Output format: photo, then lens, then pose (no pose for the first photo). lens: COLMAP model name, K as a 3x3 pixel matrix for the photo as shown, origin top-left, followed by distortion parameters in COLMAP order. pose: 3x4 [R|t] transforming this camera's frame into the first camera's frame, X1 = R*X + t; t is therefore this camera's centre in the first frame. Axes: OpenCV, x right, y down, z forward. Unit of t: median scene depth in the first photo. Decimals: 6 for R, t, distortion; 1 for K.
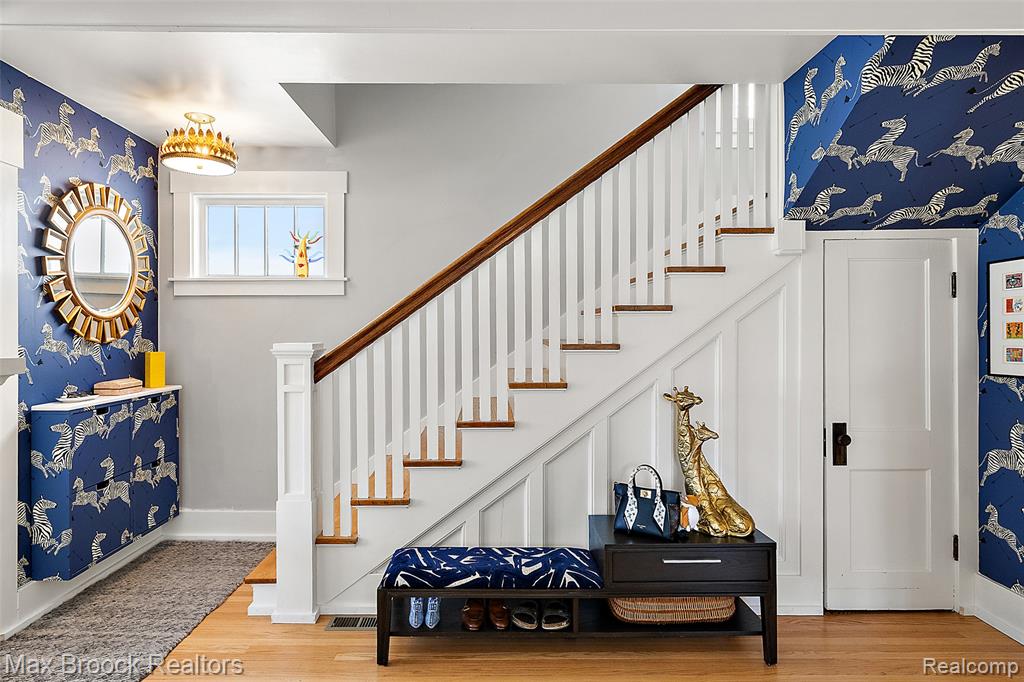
lens RADIAL K [[565.7, 0, 507.9], [0, 565.7, 332.0], [0, 0, 1]] dist [-0.011830, -0.000081]
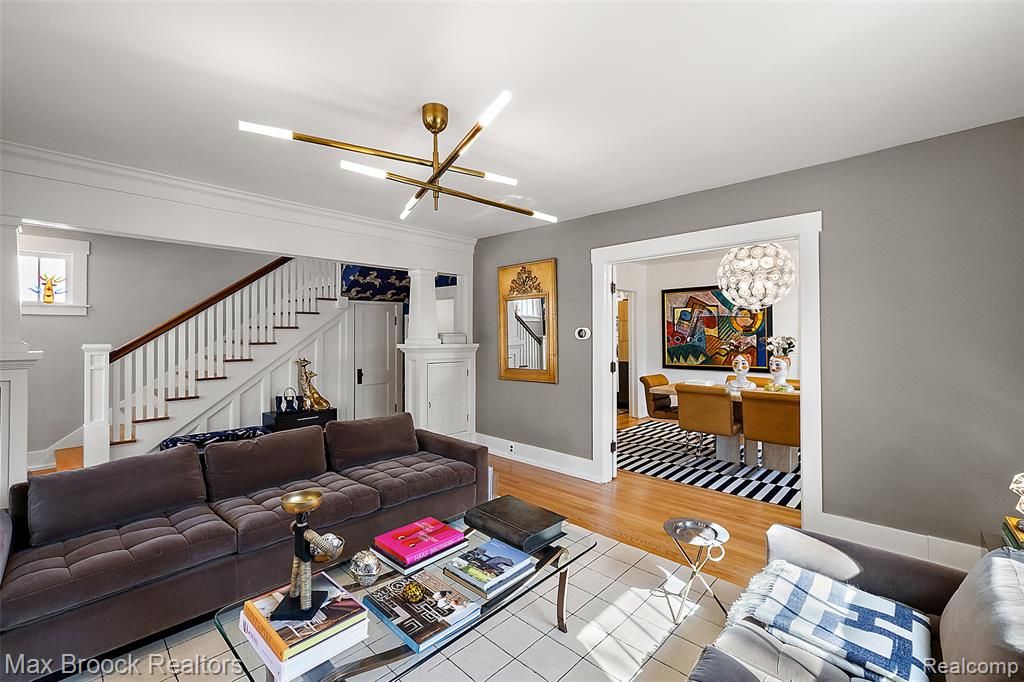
lens RADIAL K [[437.6, 0, 501.2], [0, 437.6, 325.5], [0, 0, 1]] dist [0.010232, 0.000046]
pose [[0.700039, 0.013288, 0.713981, -0.495278], [0.000491, 0.999818, -0.019090, -0.013655], [-0.714104, 0.013715, 0.699905, -1.071433]]
